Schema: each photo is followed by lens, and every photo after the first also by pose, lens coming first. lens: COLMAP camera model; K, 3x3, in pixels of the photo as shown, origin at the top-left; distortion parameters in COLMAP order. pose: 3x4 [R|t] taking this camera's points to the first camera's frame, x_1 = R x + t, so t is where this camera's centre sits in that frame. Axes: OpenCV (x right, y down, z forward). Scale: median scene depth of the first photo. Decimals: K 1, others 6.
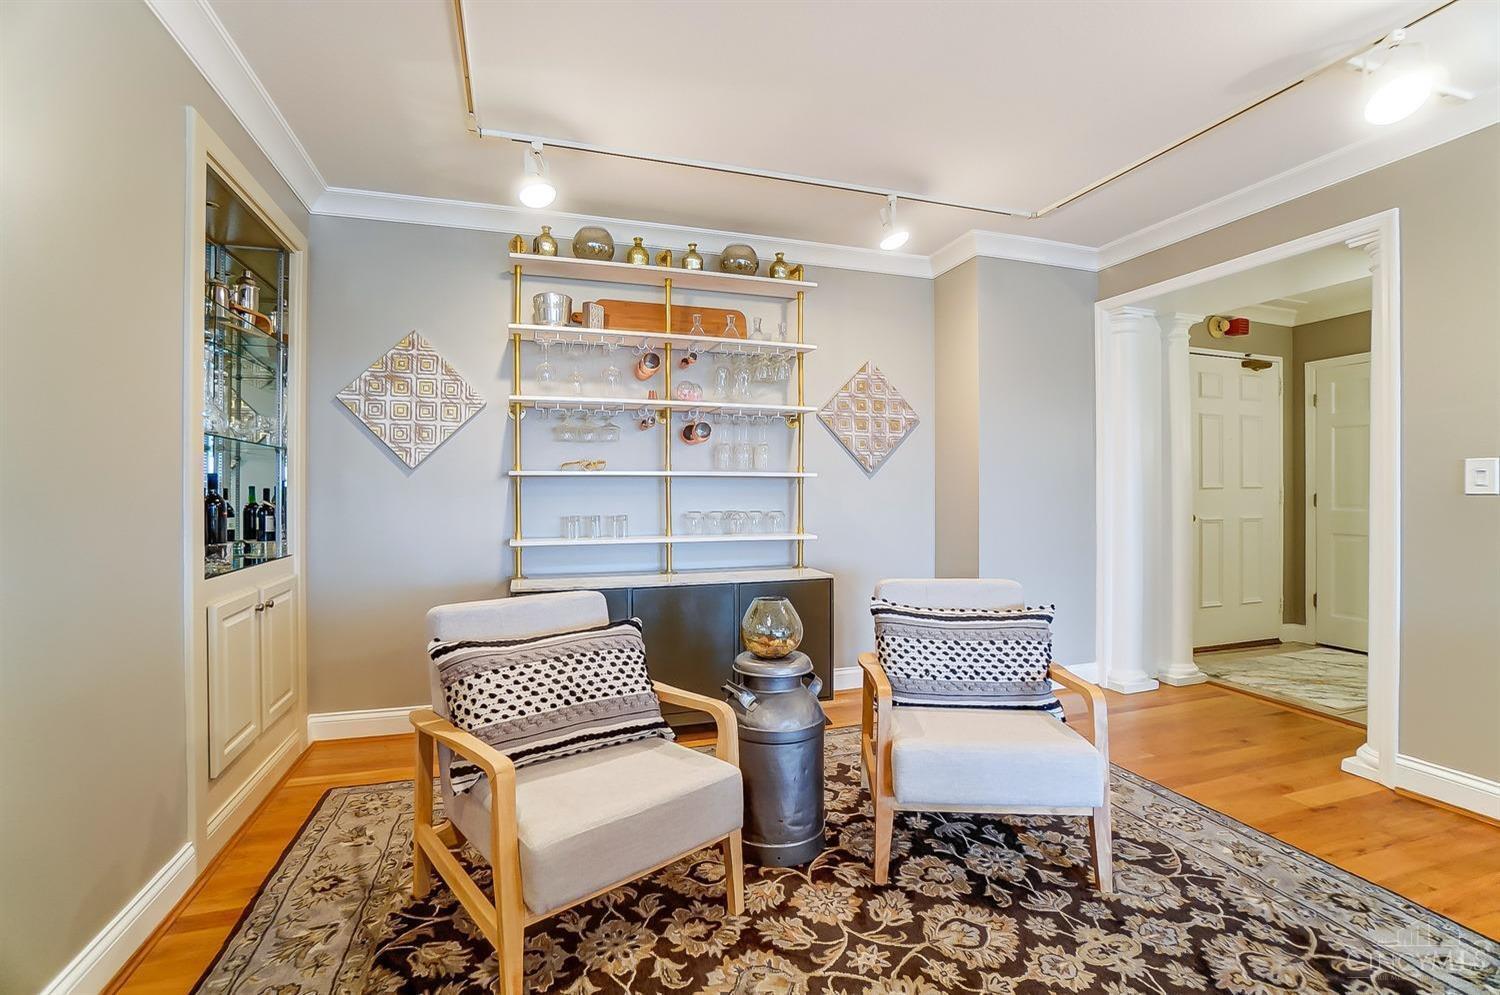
lens RADIAL K [[658.9, 0, 741.2], [0, 658.9, 497.3], [0, 0, 1]] dist [-0.063420, 0.024054]
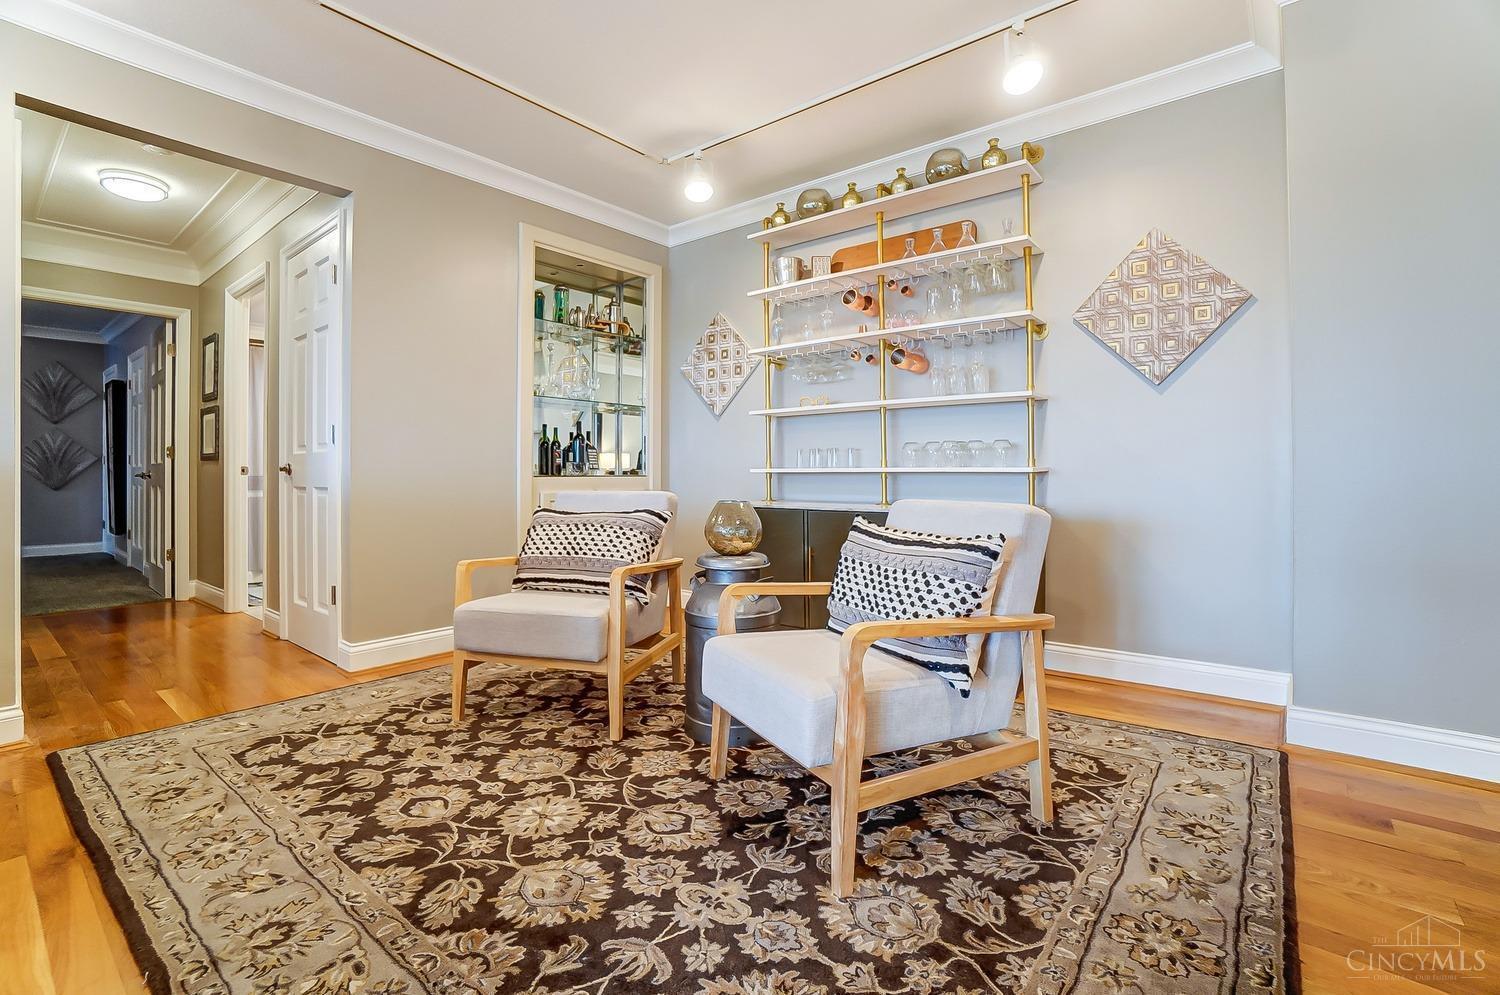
lens RADIAL K [[680.9, 0, 751.6], [0, 680.9, 465.3], [0, 0, 1]] dist [-0.066536, 0.026779]
pose [[0.548263, -0.008490, -0.836263, 1.148016], [-0.003969, 0.999911, -0.012754, 0.126479], [0.836296, 0.010312, 0.548181, 0.476560]]
